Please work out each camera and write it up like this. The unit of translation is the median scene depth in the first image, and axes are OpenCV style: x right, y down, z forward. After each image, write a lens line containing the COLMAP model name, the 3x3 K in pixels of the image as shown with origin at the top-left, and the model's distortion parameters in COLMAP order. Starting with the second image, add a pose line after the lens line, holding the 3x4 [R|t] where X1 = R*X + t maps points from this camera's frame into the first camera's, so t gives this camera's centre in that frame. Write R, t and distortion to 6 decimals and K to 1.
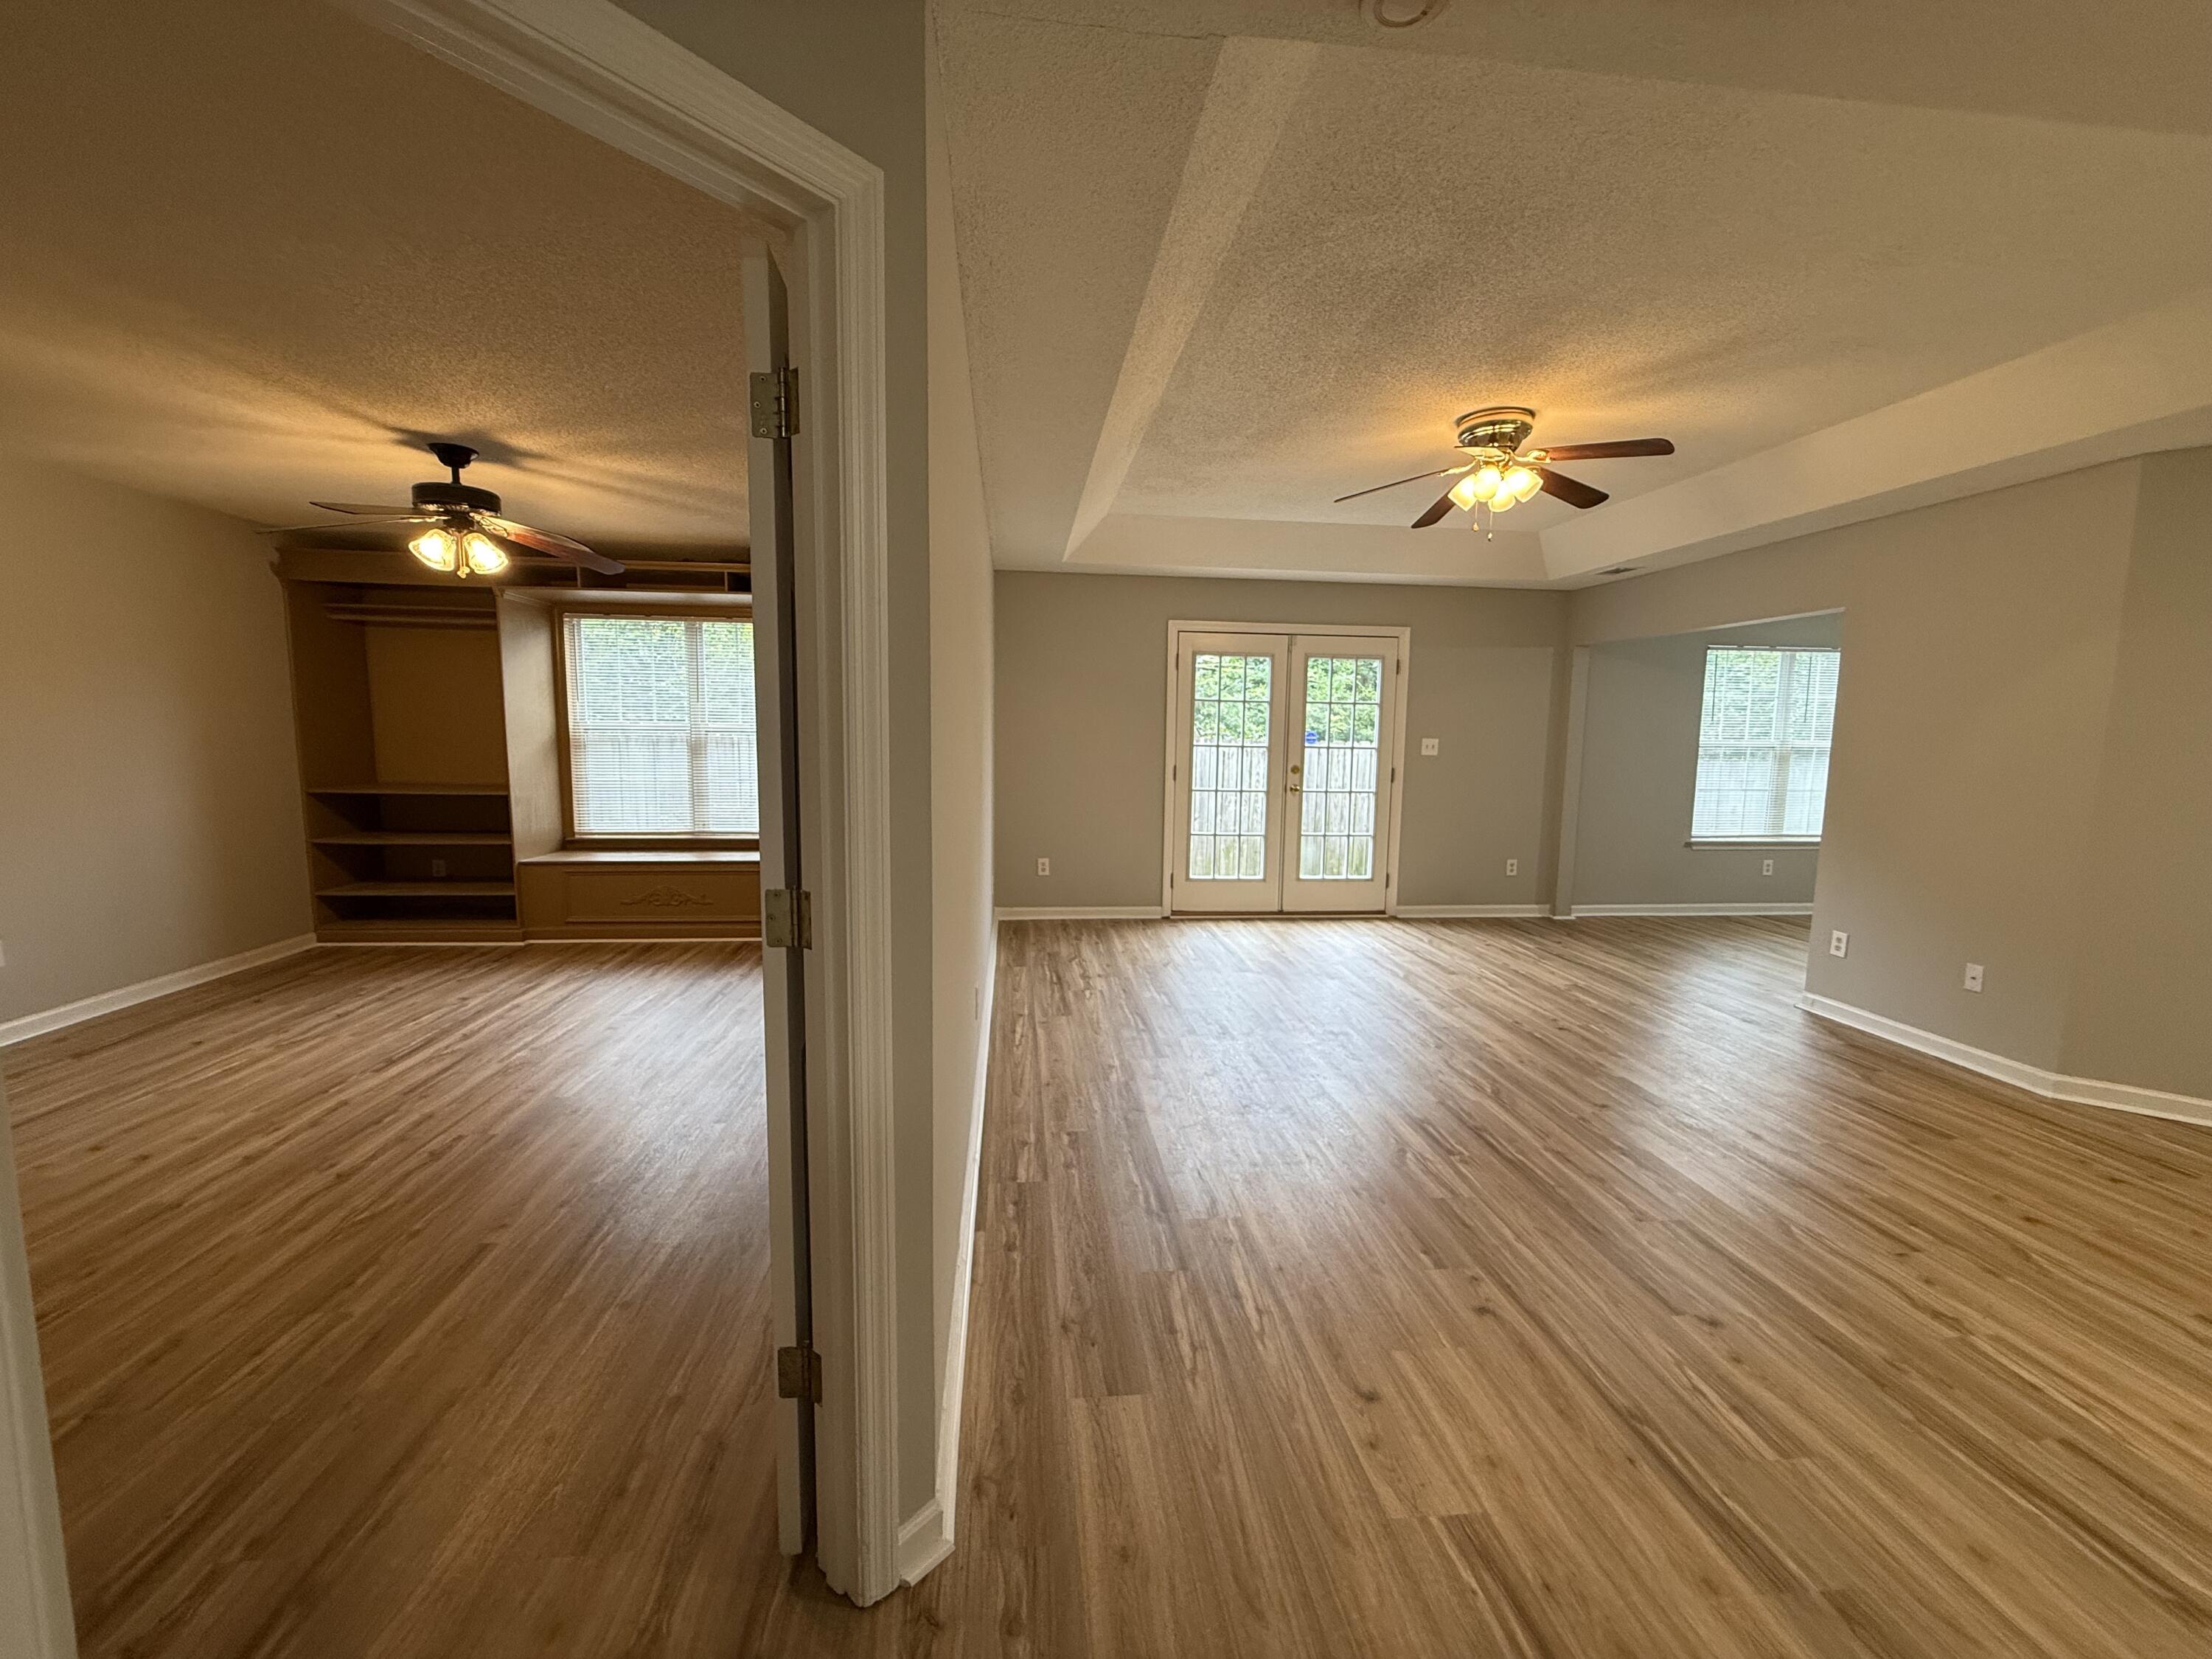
lens RADIAL K [[882.6, 0, 1105.1], [0, 882.6, 826.6], [0, 0, 1]] dist [0.000803, 0.000007]
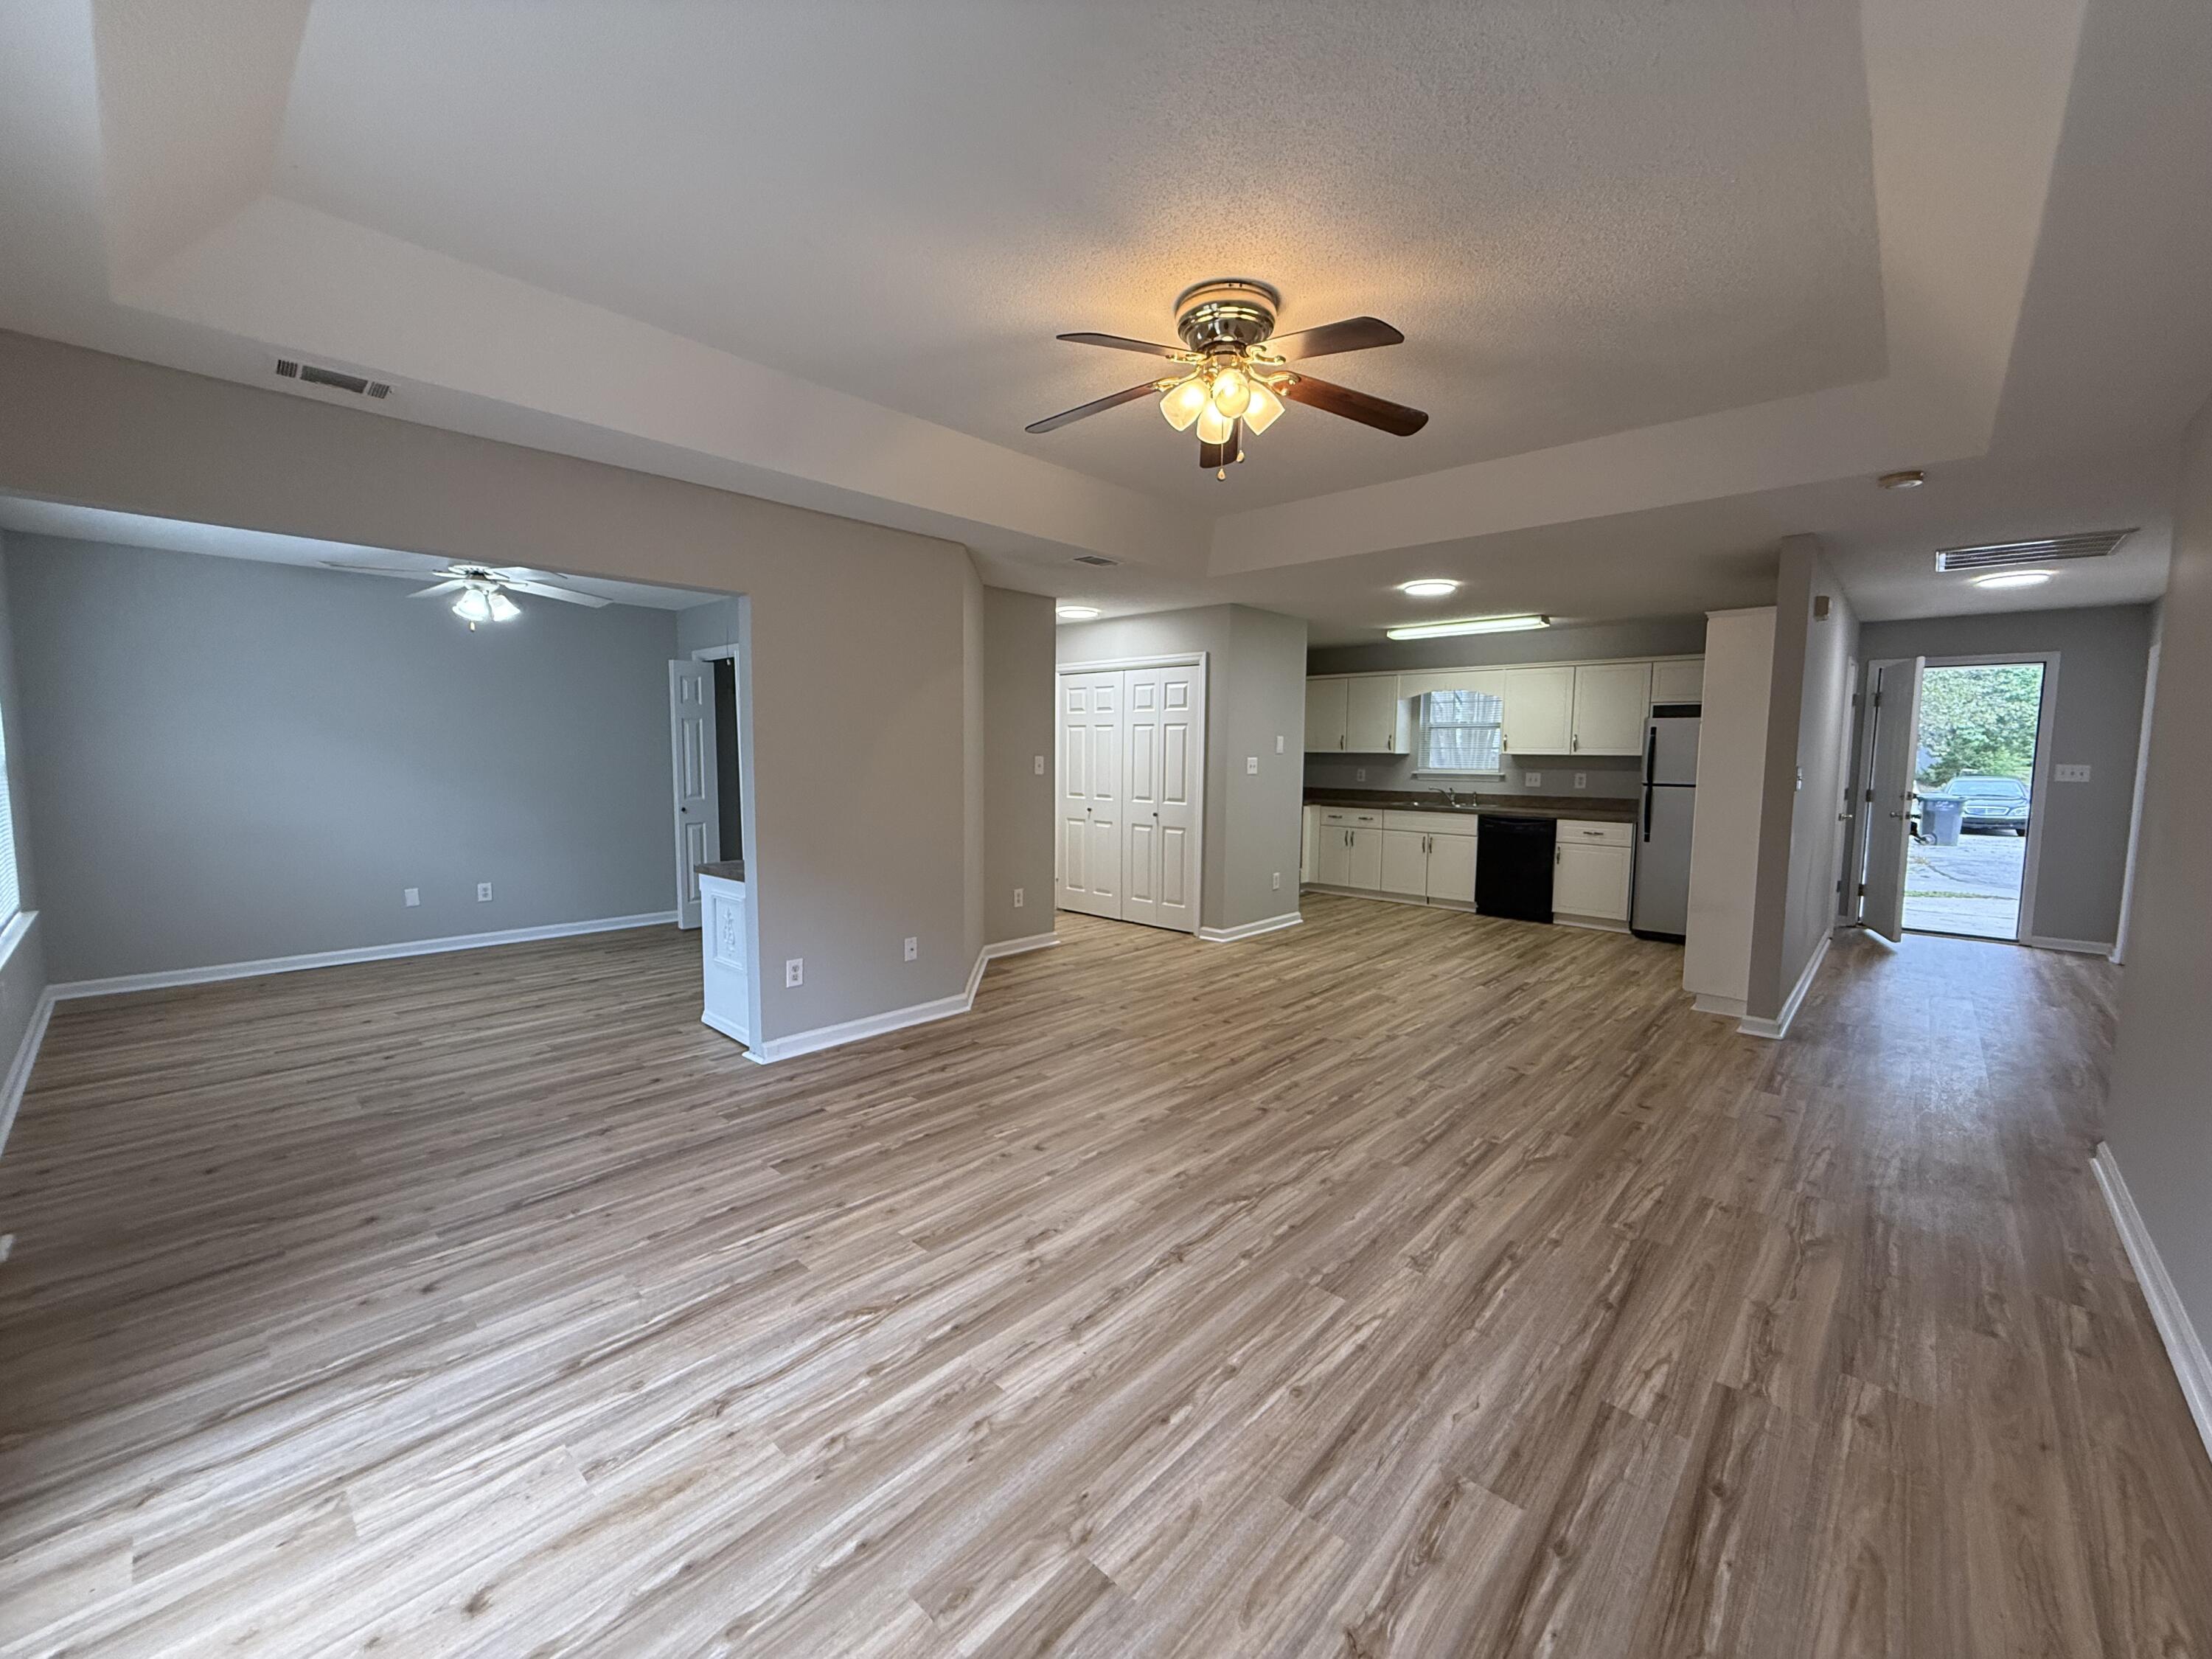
lens RADIAL K [[882.6, 0, 1107.4], [0, 882.6, 819.0], [0, 0, 1]] dist [0.000803, 0.000007]
pose [[-0.659129, -0.081110, 0.747643, -0.053813], [0.063435, 0.984627, 0.162744, -0.171743], [-0.749349, 0.154696, -0.643852, 1.509463]]
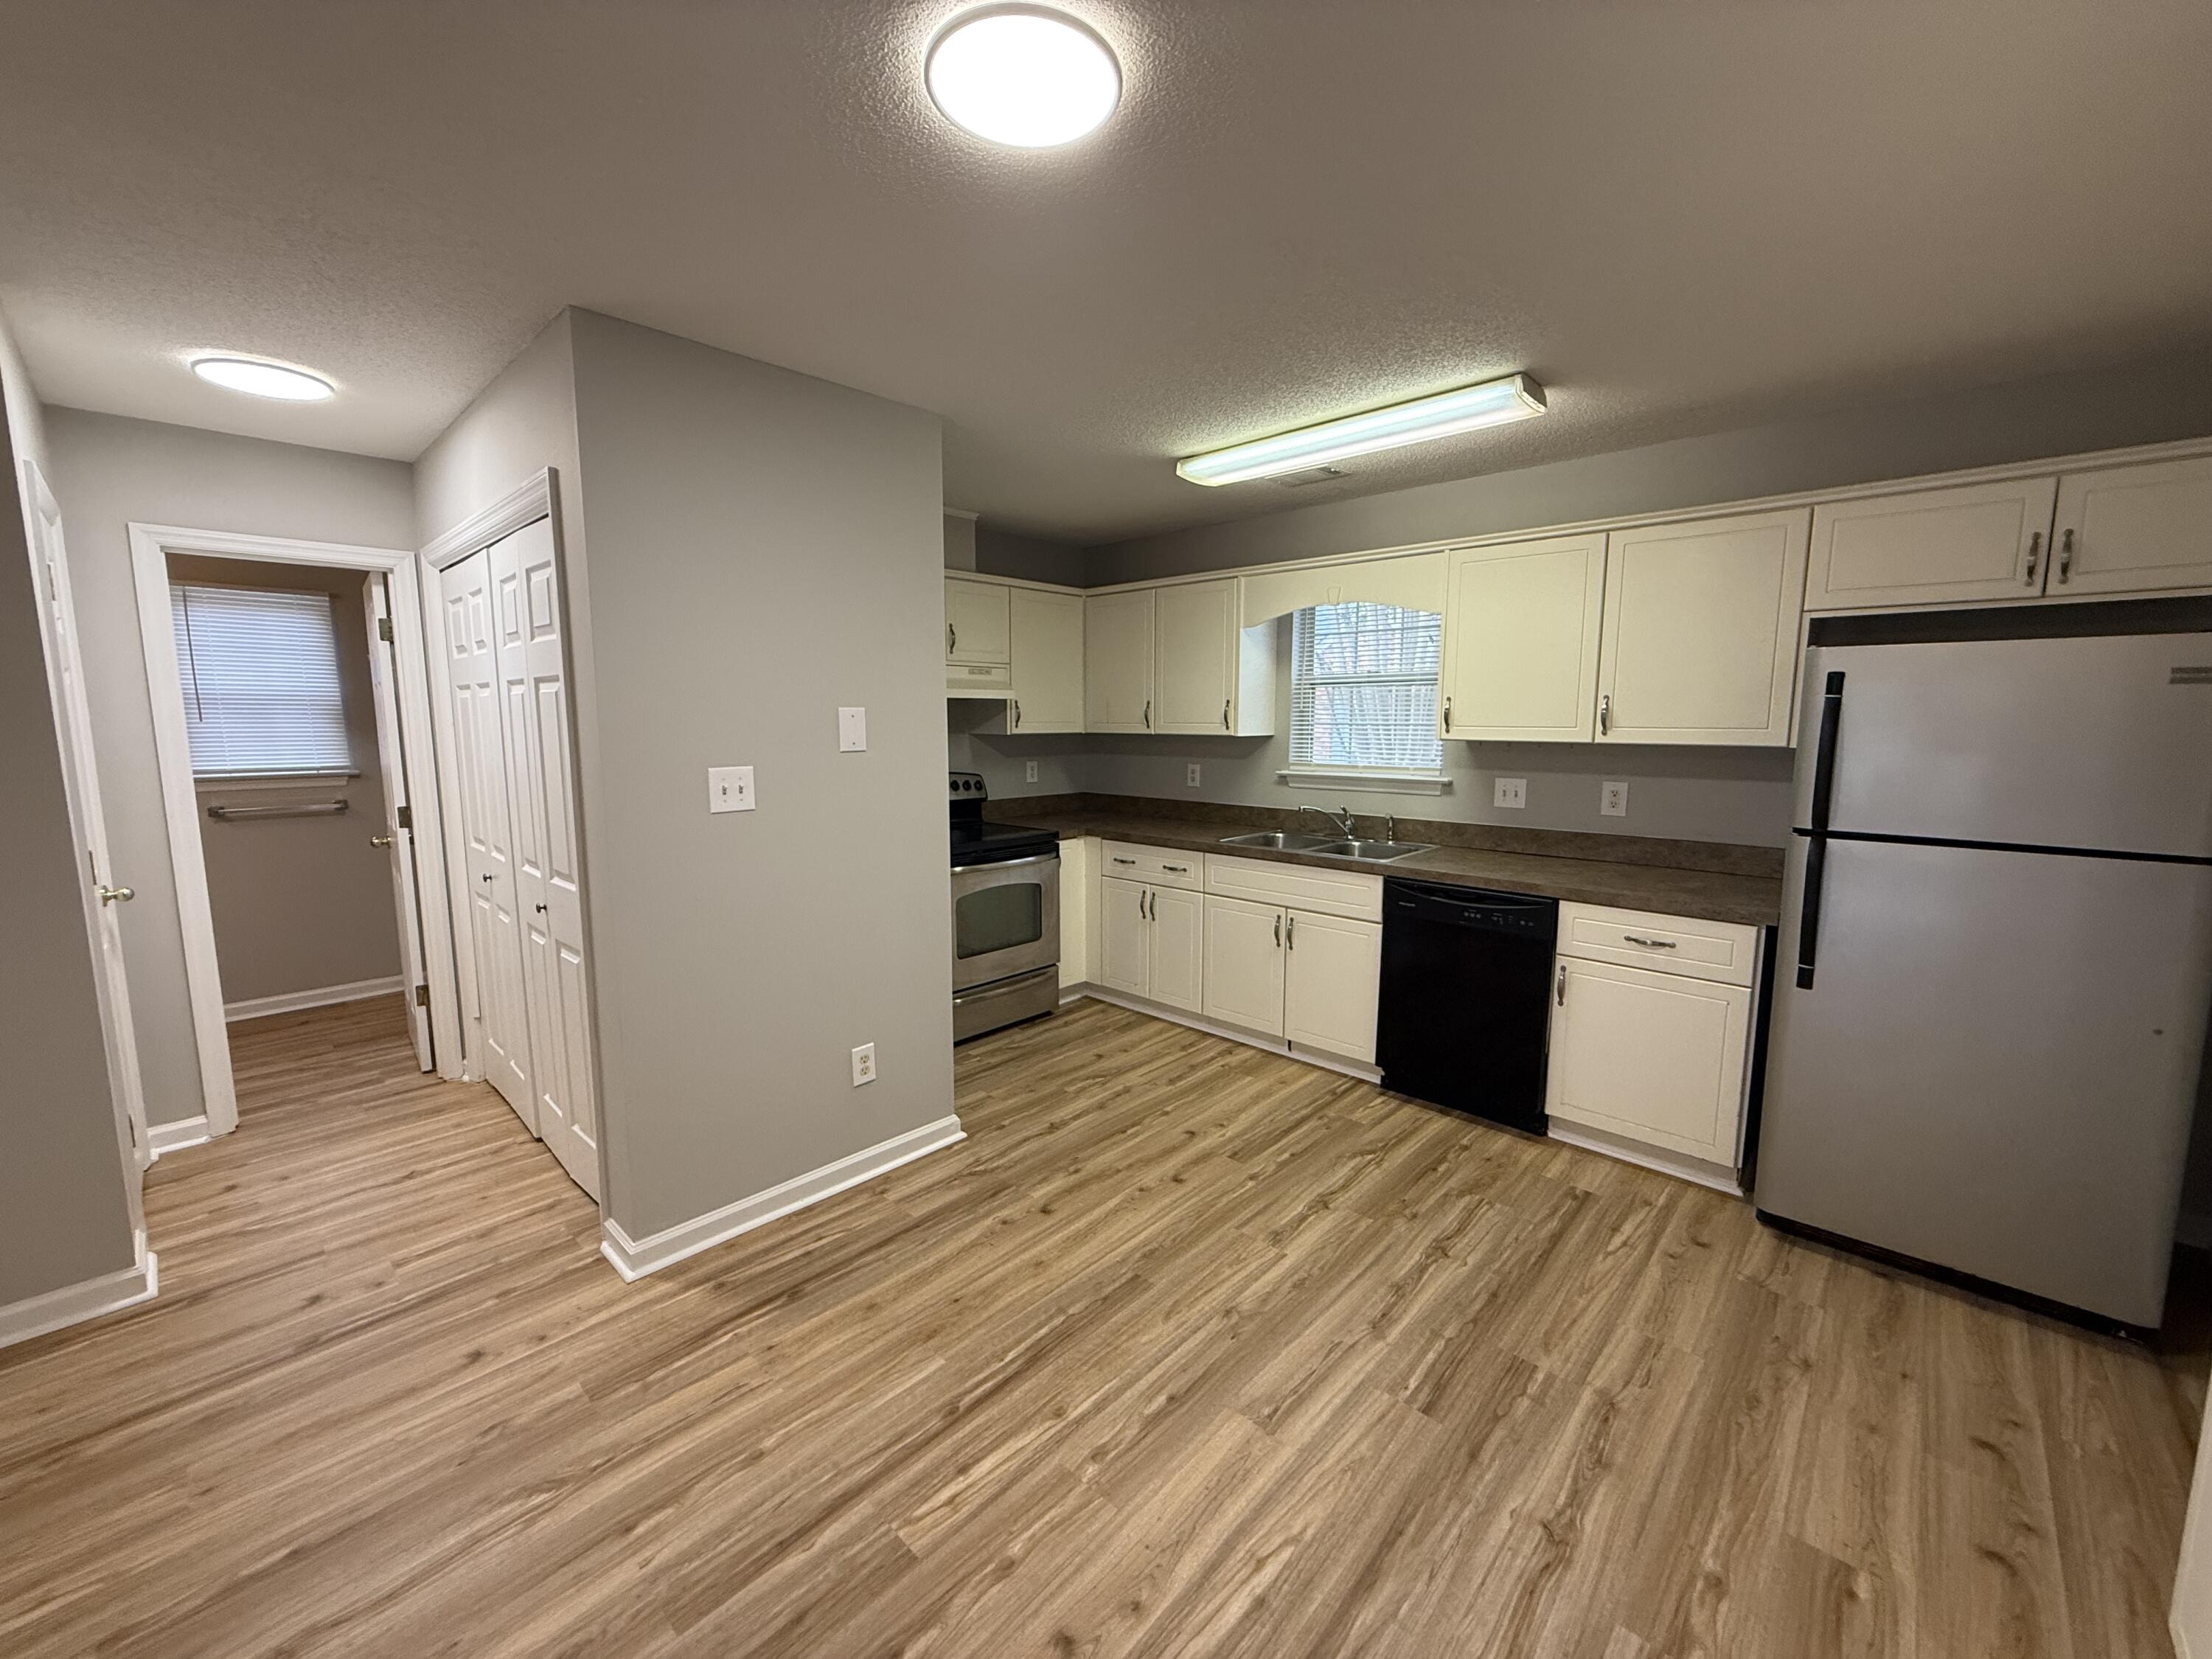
lens RADIAL K [[882.6, 0, 1101.9], [0, 882.6, 826.0], [0, 0, 1]] dist [0.000803, 0.000007]
pose [[-0.650725, -0.111597, 0.751068, 0.399636], [0.074560, 0.974969, 0.209465, -0.063293], [-0.755644, 0.192303, -0.626116, 0.377262]]
